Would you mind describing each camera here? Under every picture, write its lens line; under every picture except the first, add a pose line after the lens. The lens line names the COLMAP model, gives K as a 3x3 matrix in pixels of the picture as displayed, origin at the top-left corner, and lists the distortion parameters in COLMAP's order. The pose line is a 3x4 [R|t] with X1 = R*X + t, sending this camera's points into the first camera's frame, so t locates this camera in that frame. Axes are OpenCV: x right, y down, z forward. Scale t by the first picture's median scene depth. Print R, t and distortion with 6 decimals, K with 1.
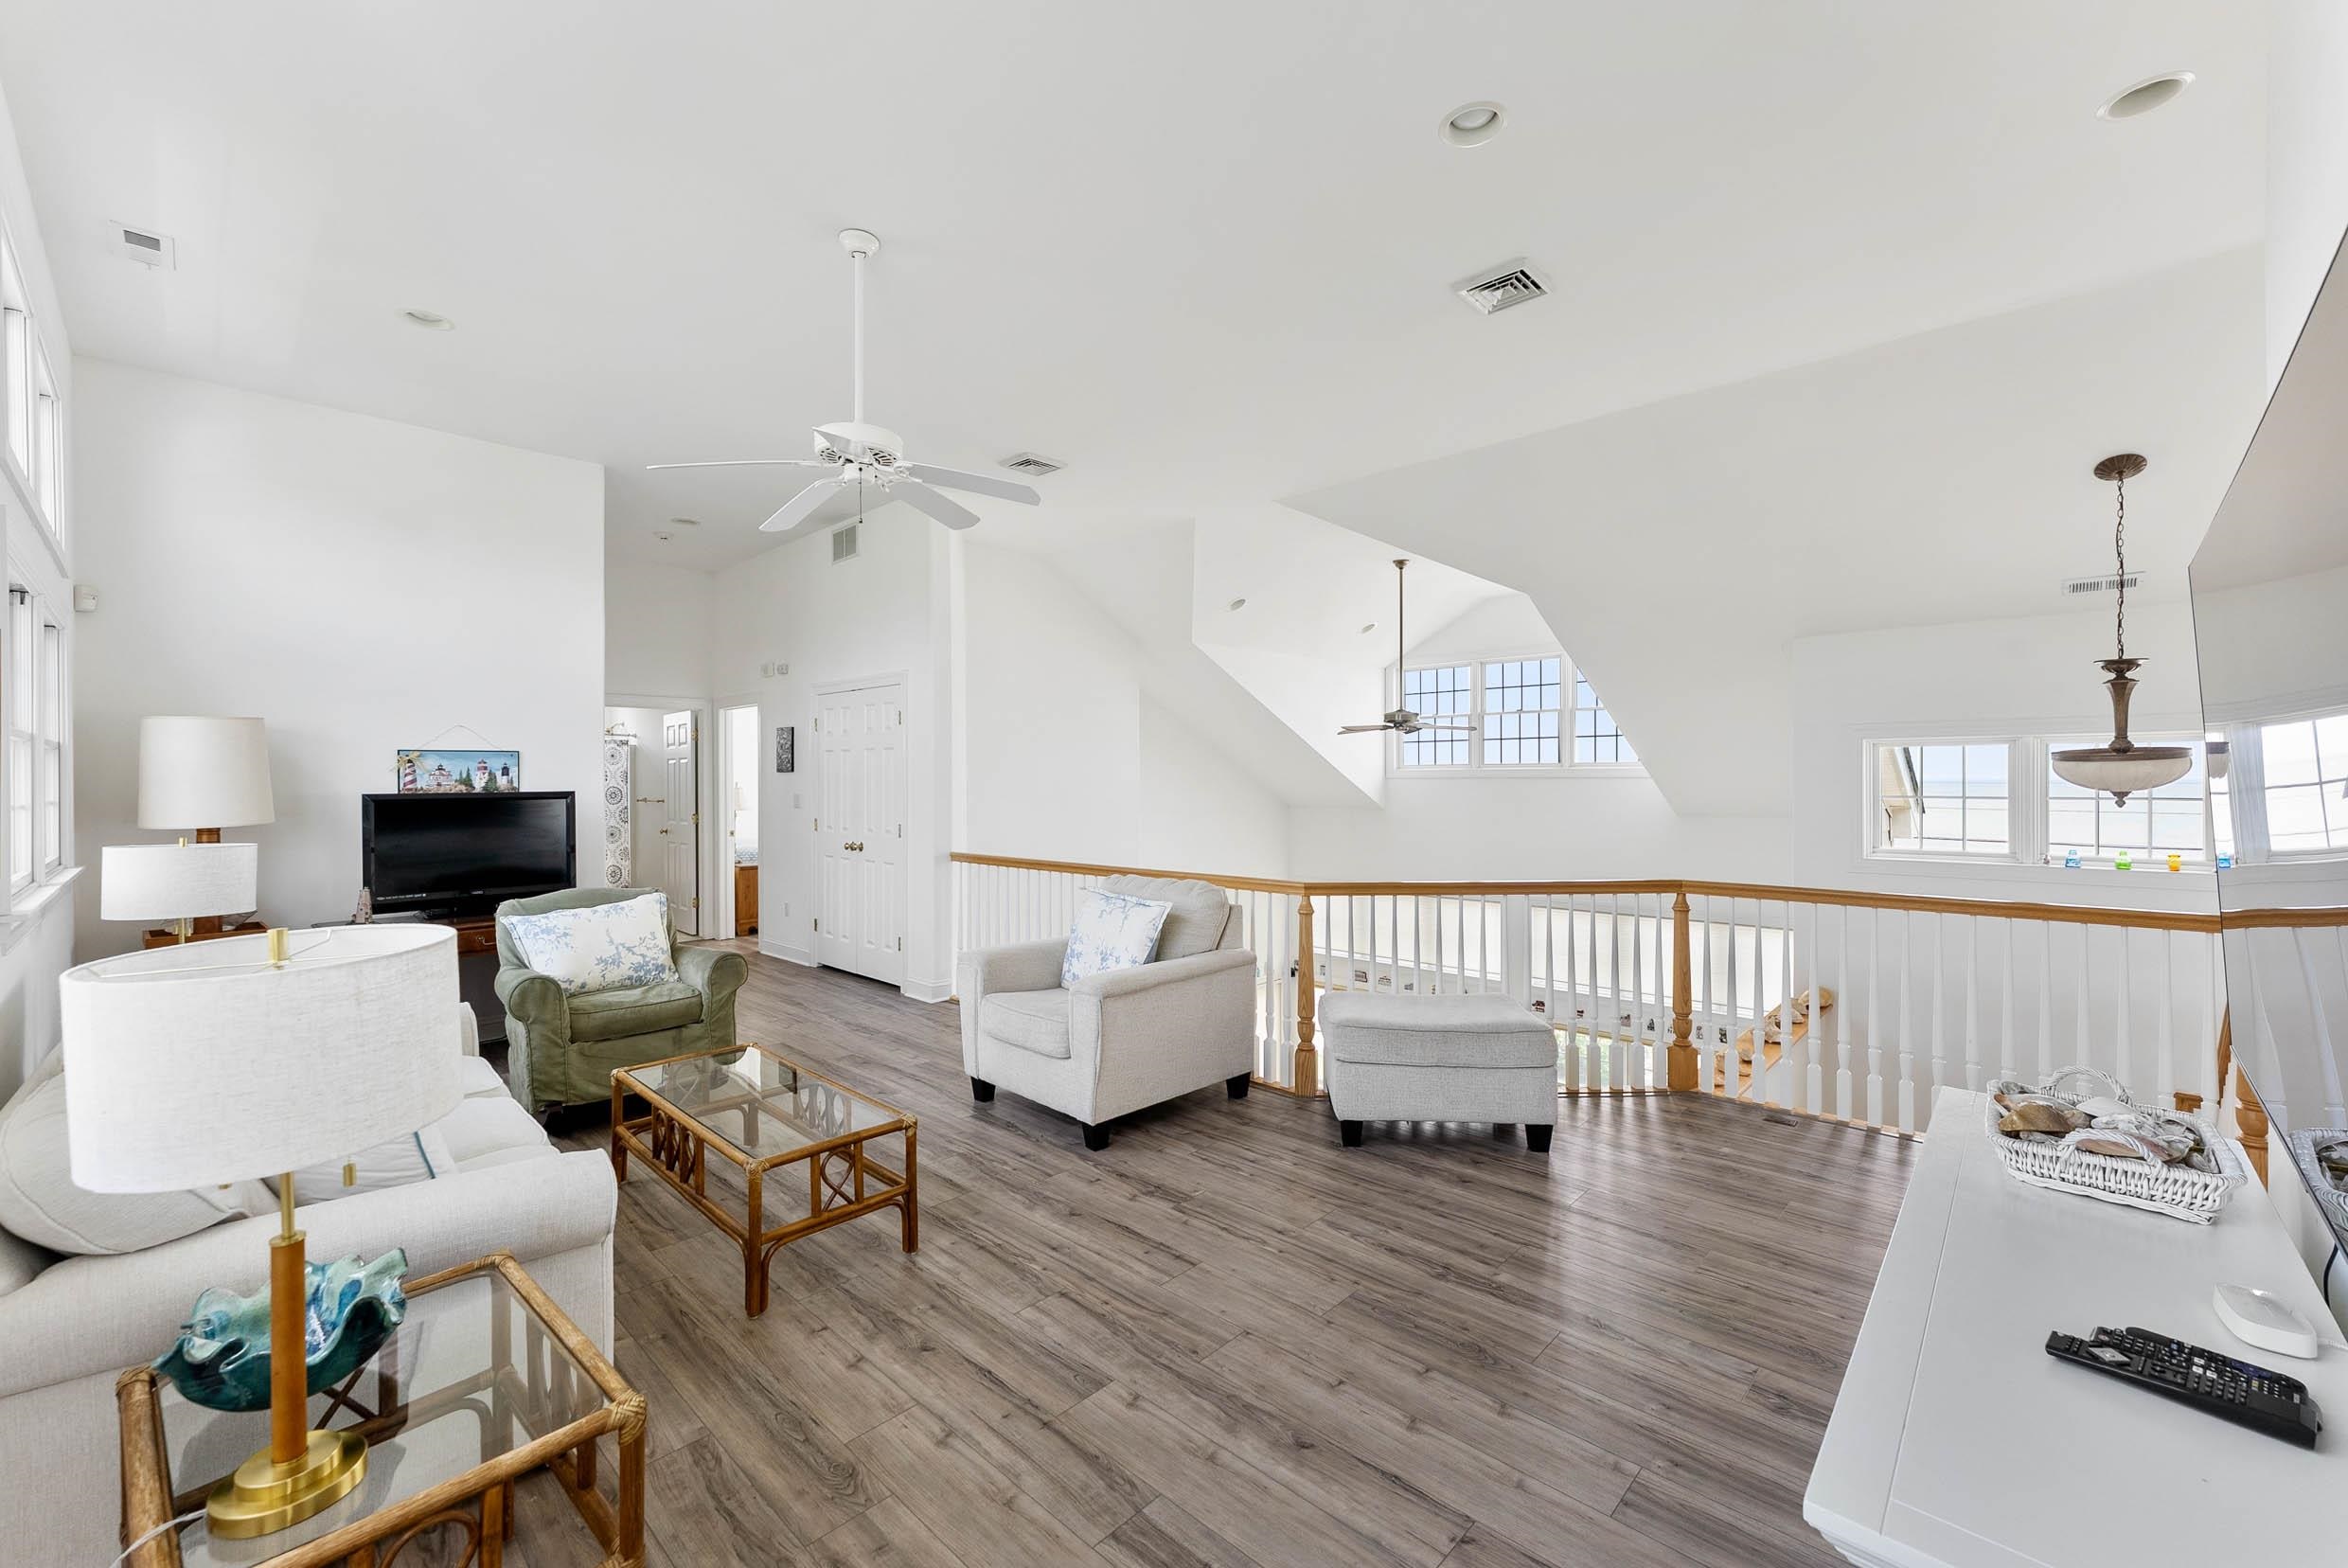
lens RADIAL K [[953.8, 0, 1171.6], [0, 953.8, 785.2], [0, 0, 1]] dist [-0.001552, -0.000364]
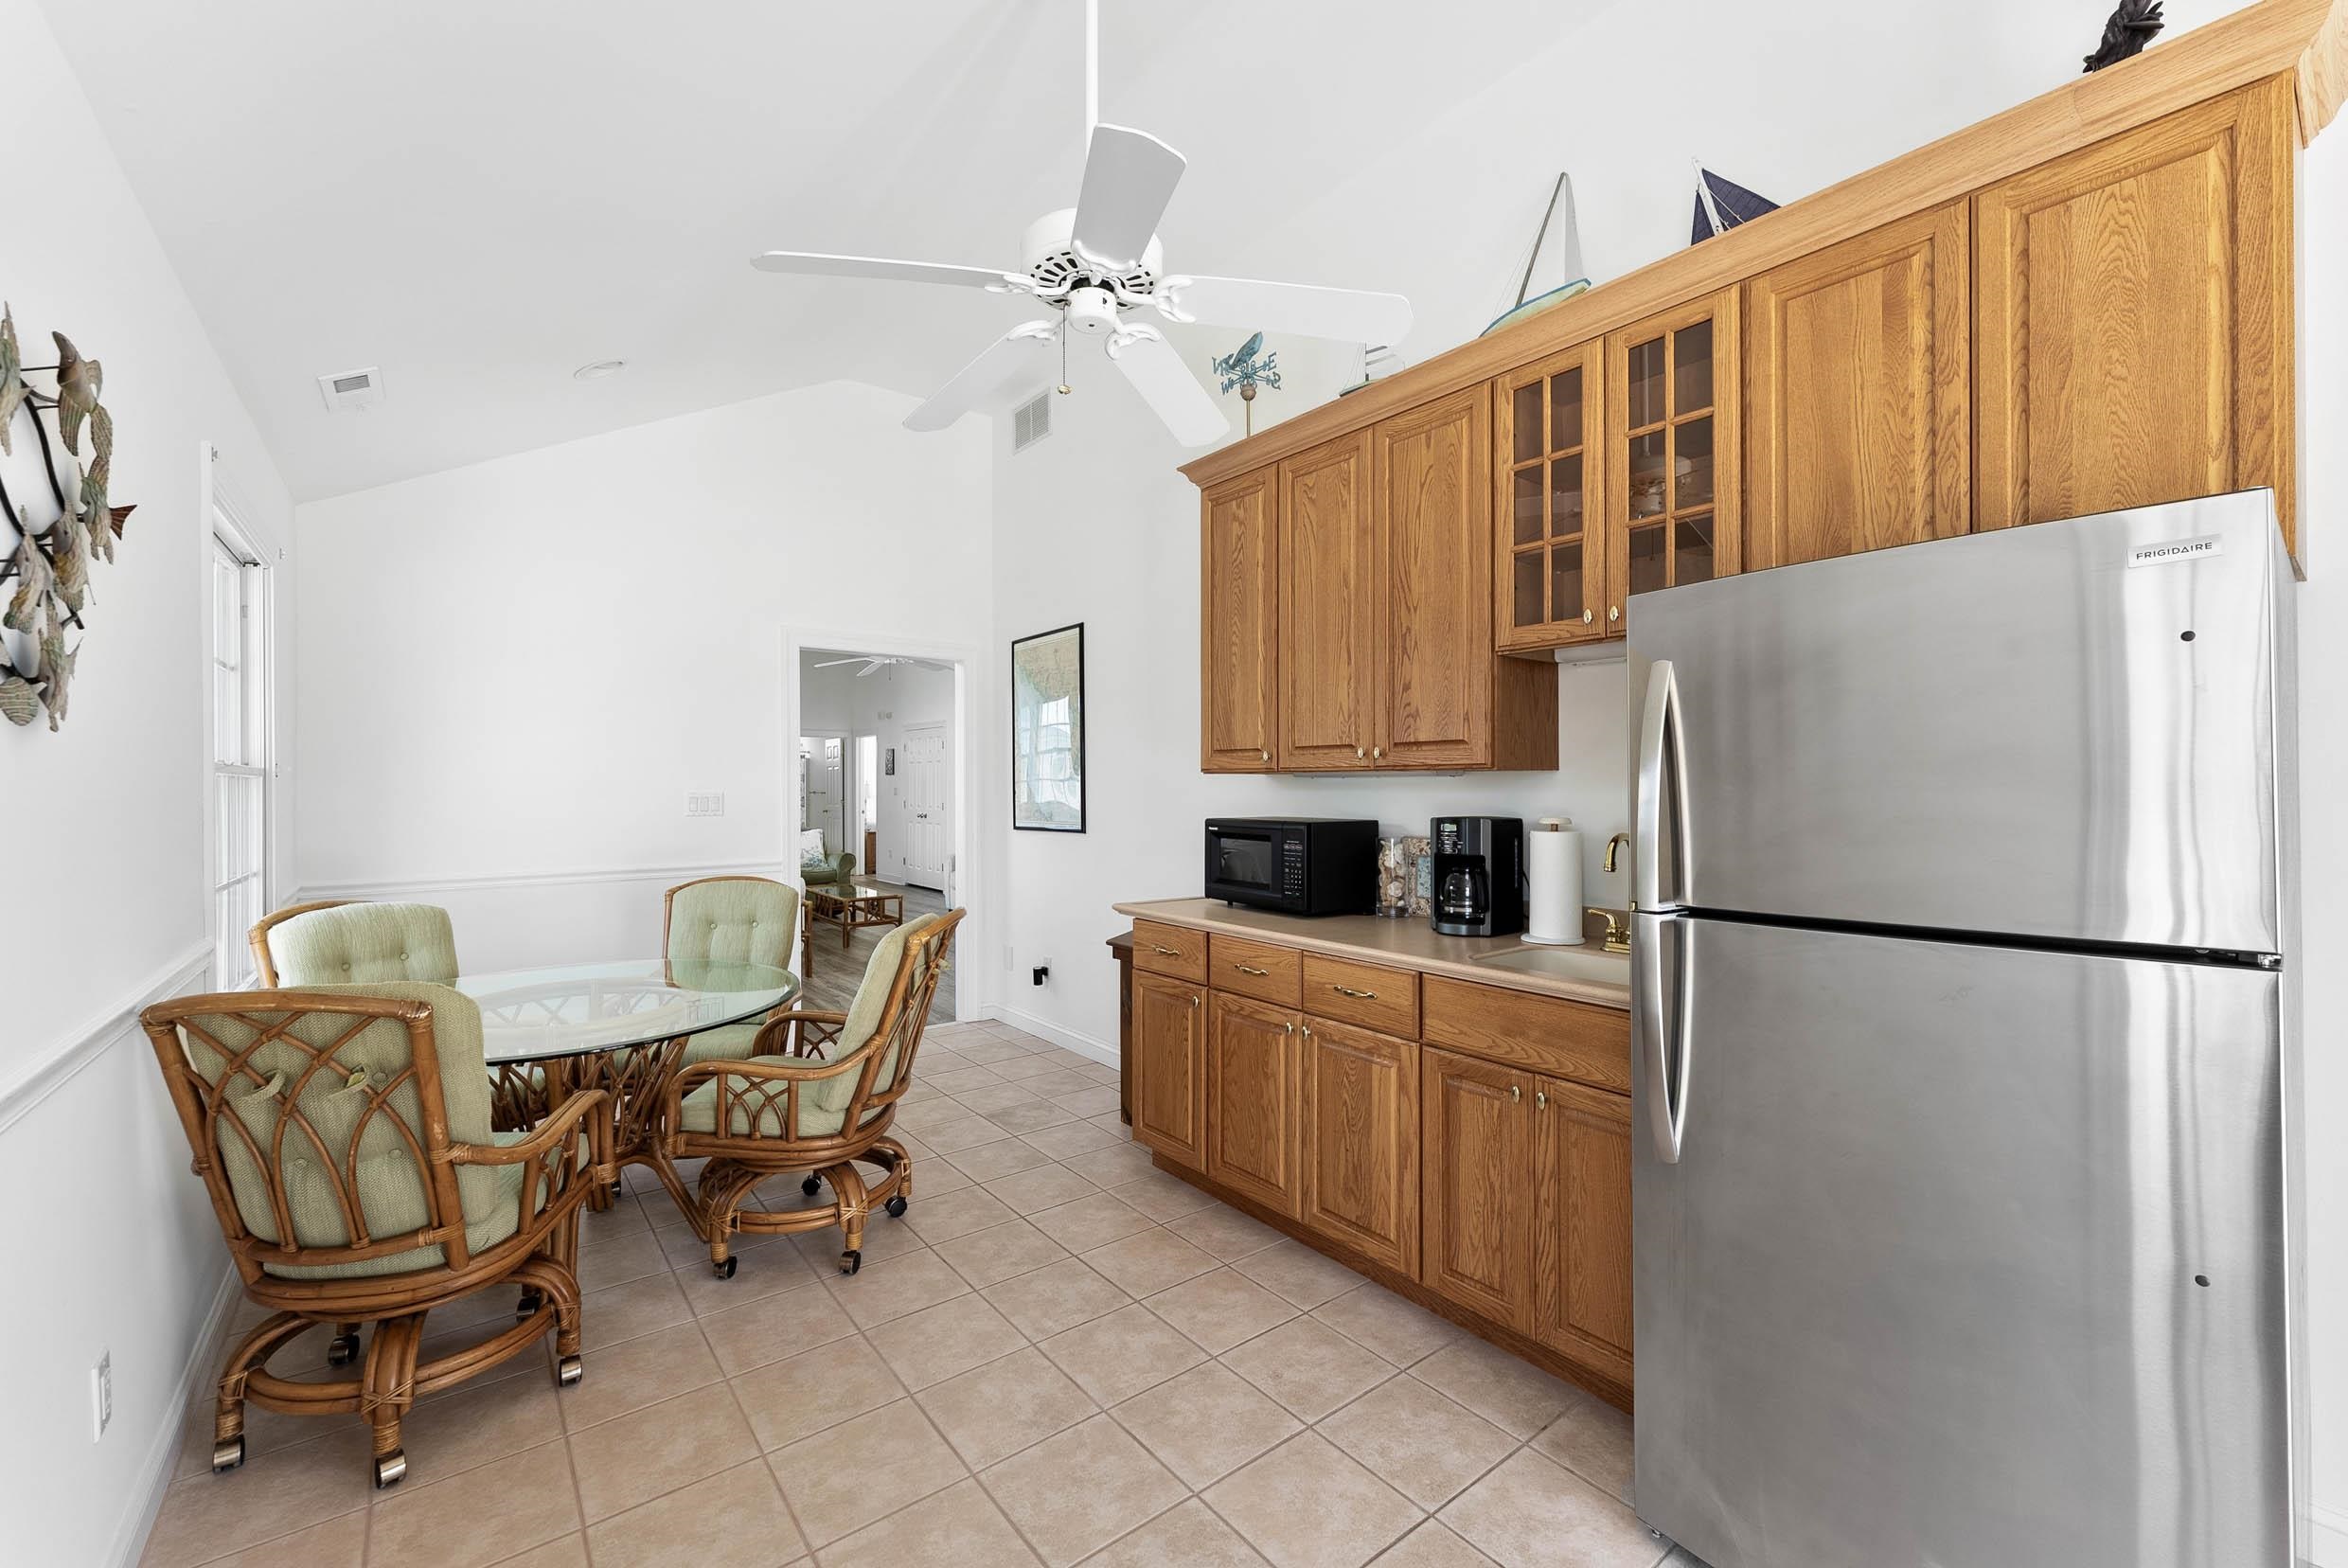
lens RADIAL K [[953.8, 0, 1176.5], [0, 953.8, 782.8], [0, 0, 1]] dist [-0.001552, -0.000364]
pose [[0.989824, 0.002529, -0.142276, 0.338376], [-0.003185, 0.999985, -0.004383, 0.006784], [0.142263, 0.004792, 0.989817, -0.609228]]
